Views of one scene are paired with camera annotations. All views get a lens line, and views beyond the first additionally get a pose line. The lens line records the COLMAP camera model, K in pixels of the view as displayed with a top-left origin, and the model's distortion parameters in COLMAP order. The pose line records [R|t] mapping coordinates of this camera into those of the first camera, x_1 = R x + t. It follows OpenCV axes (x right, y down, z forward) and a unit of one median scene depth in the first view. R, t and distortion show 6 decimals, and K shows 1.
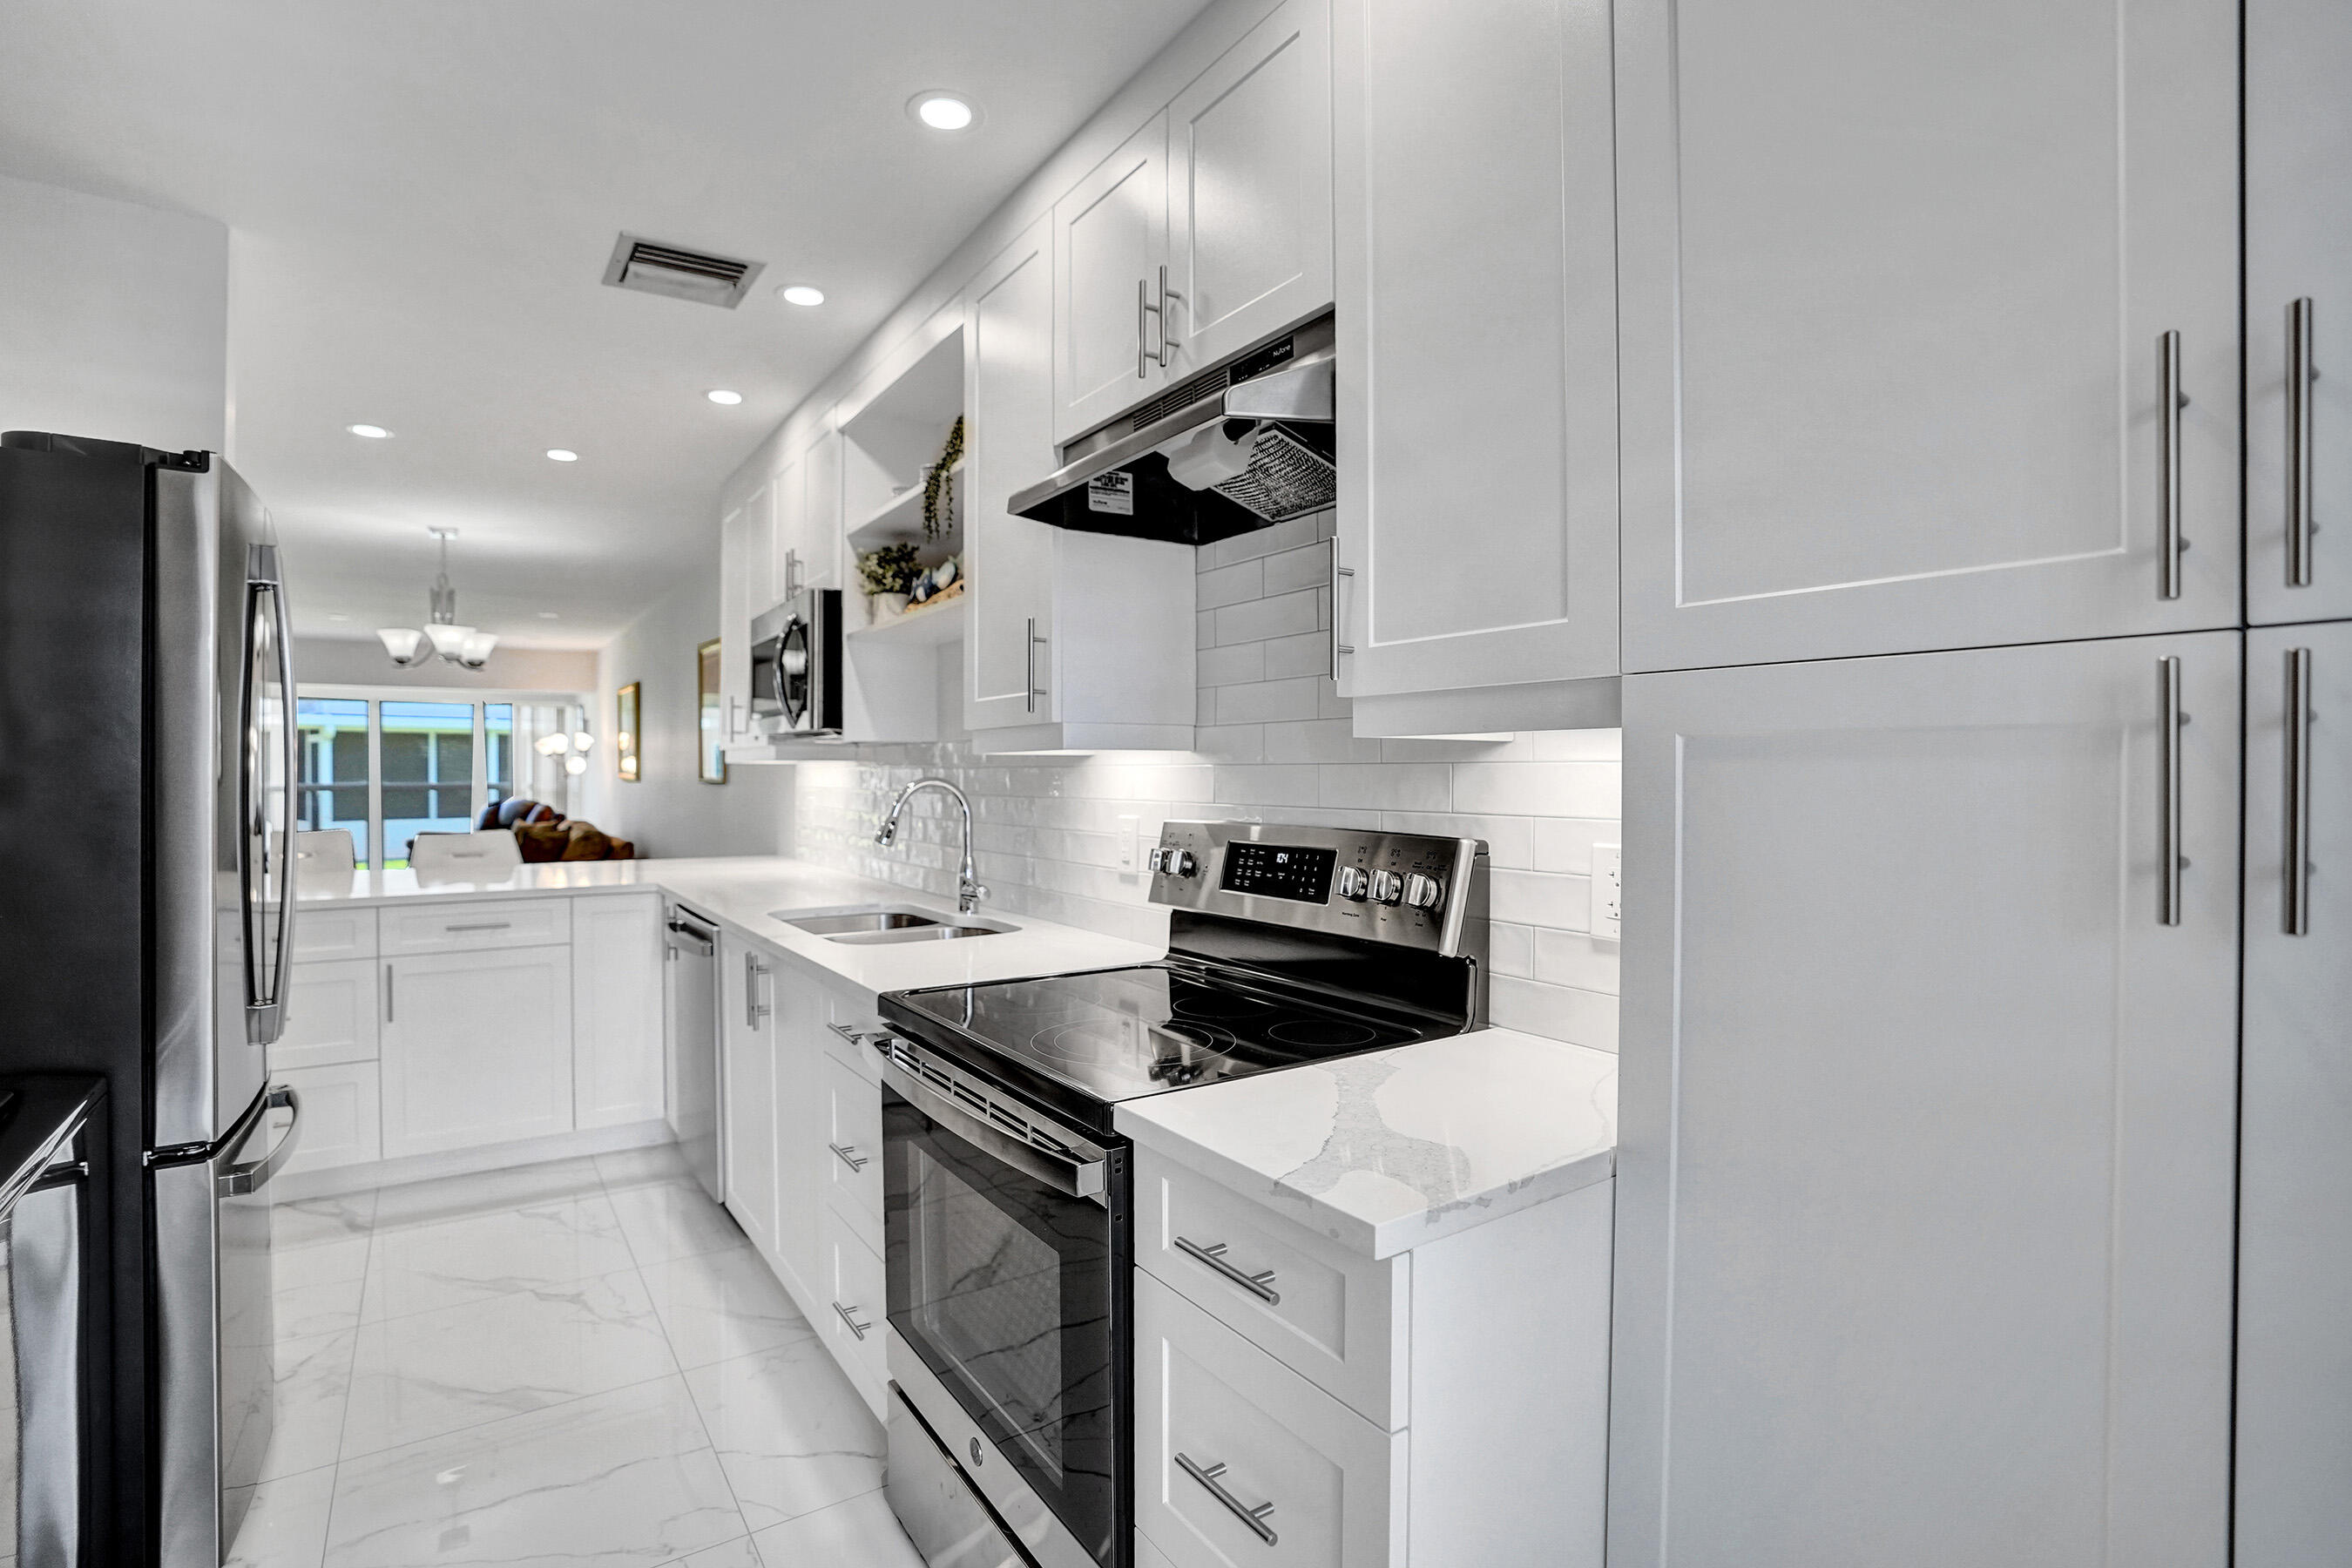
lens RADIAL K [[1113.6, 0, 1184.5], [0, 1113.6, 737.8], [0, 0, 1]] dist [-0.074456, 0.029376]
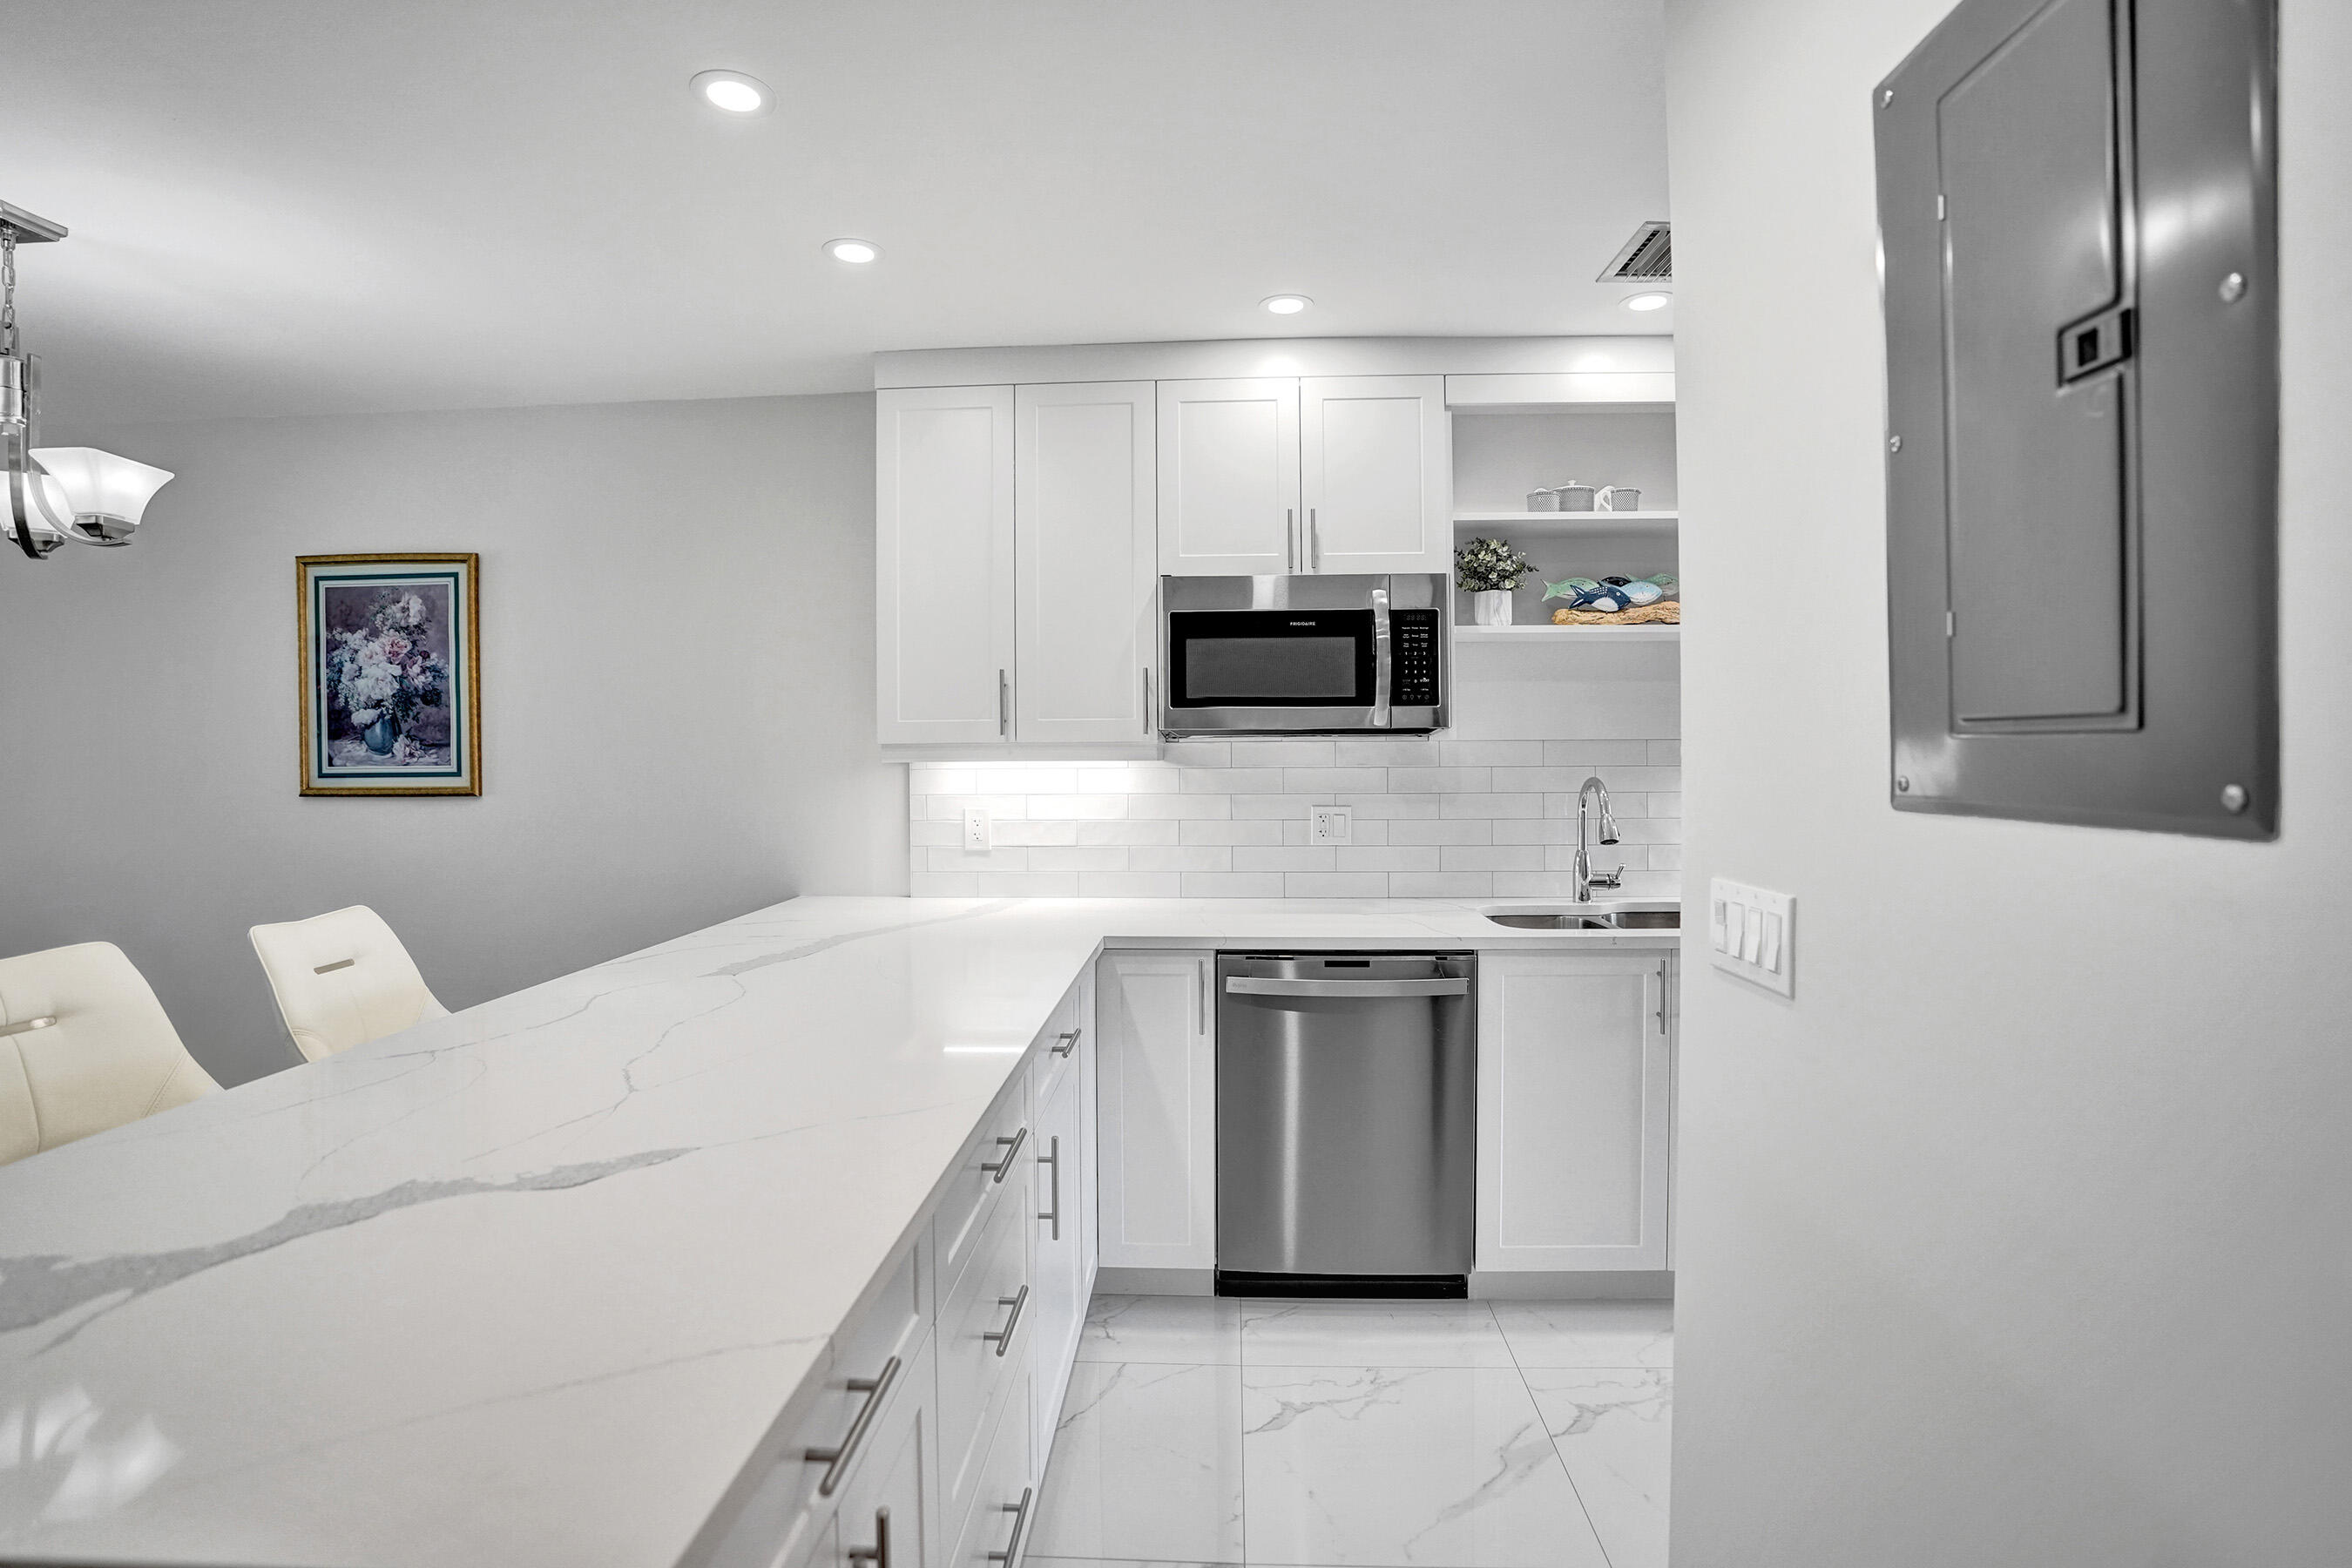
lens RADIAL K [[1100.5, 0, 1174.5], [0, 1100.5, 761.4], [0, 0, 1]] dist [-0.063783, 0.023307]
pose [[0.612597, -0.011855, 0.790306, -1.084766], [-0.017716, 0.999430, 0.028725, -0.001176], [-0.790197, -0.031598, 0.612038, 0.583537]]
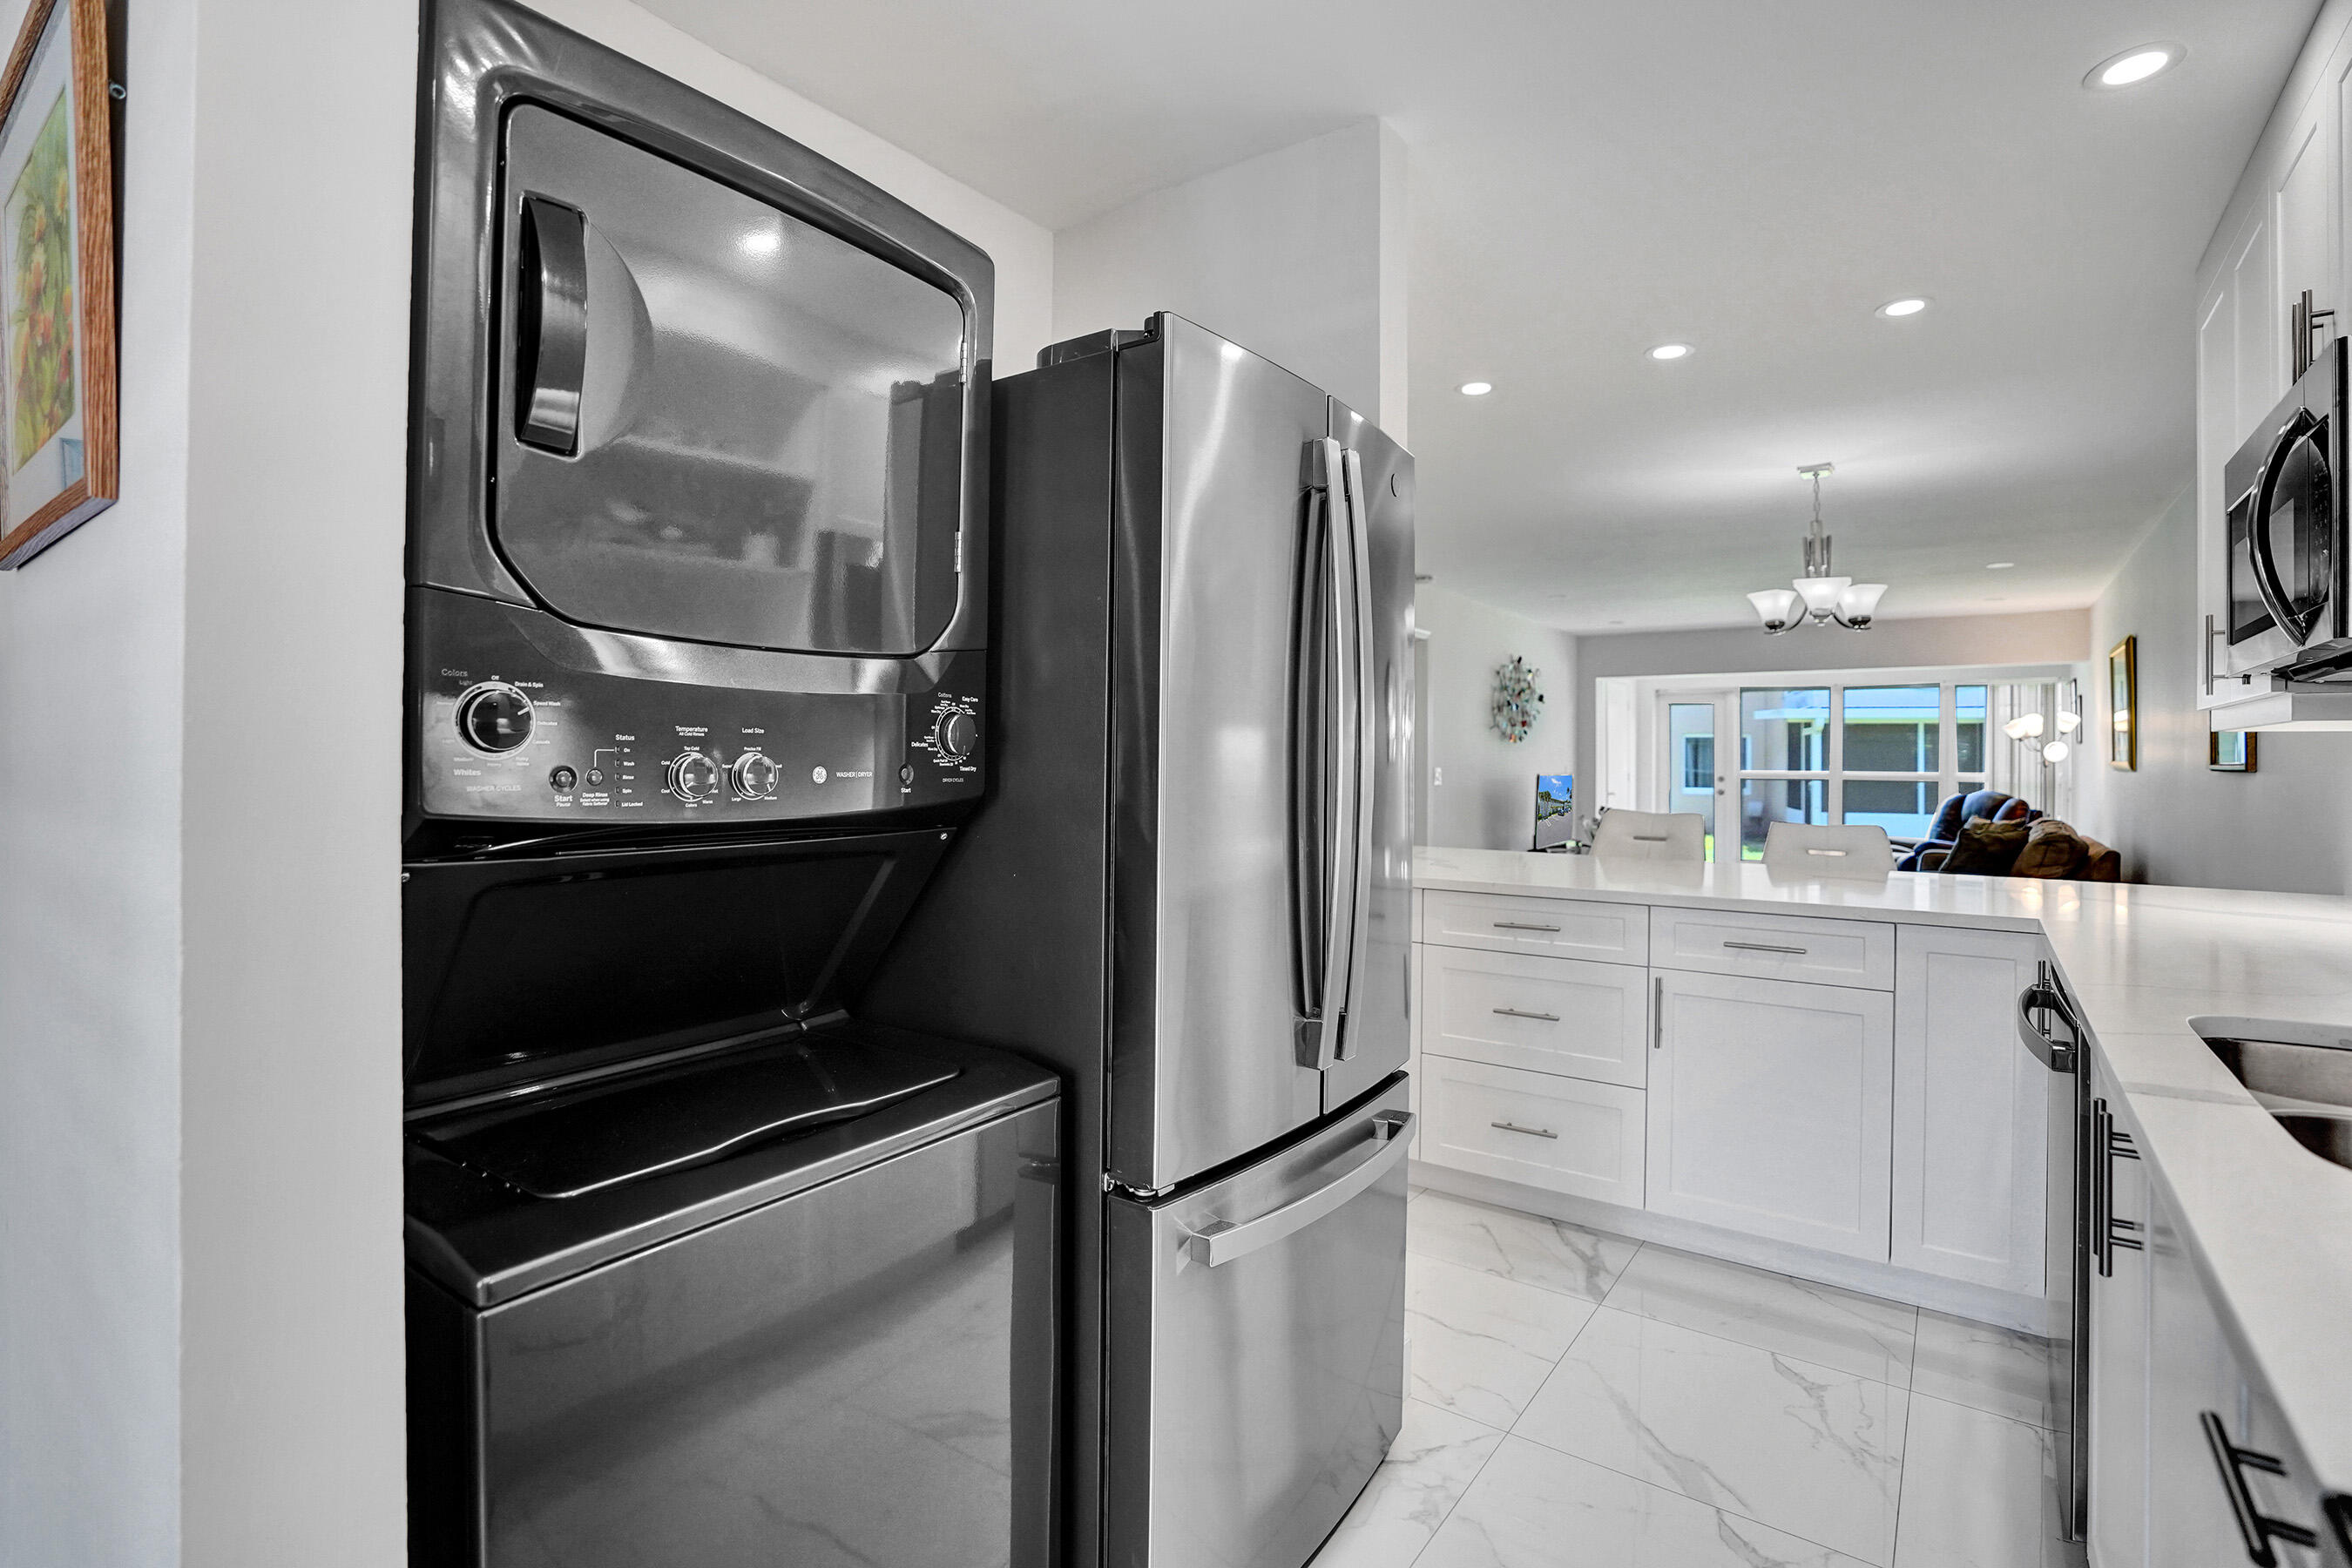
lens RADIAL K [[1110.9, 0, 1171.4], [0, 1110.9, 777.6], [0, 0, 1]] dist [-0.065465, 0.027459]
pose [[0.327418, 0.017108, -0.944725, -0.066971], [0.021883, 0.999431, 0.025682, 0.026710], [0.944626, -0.029082, 0.326857, 0.356205]]
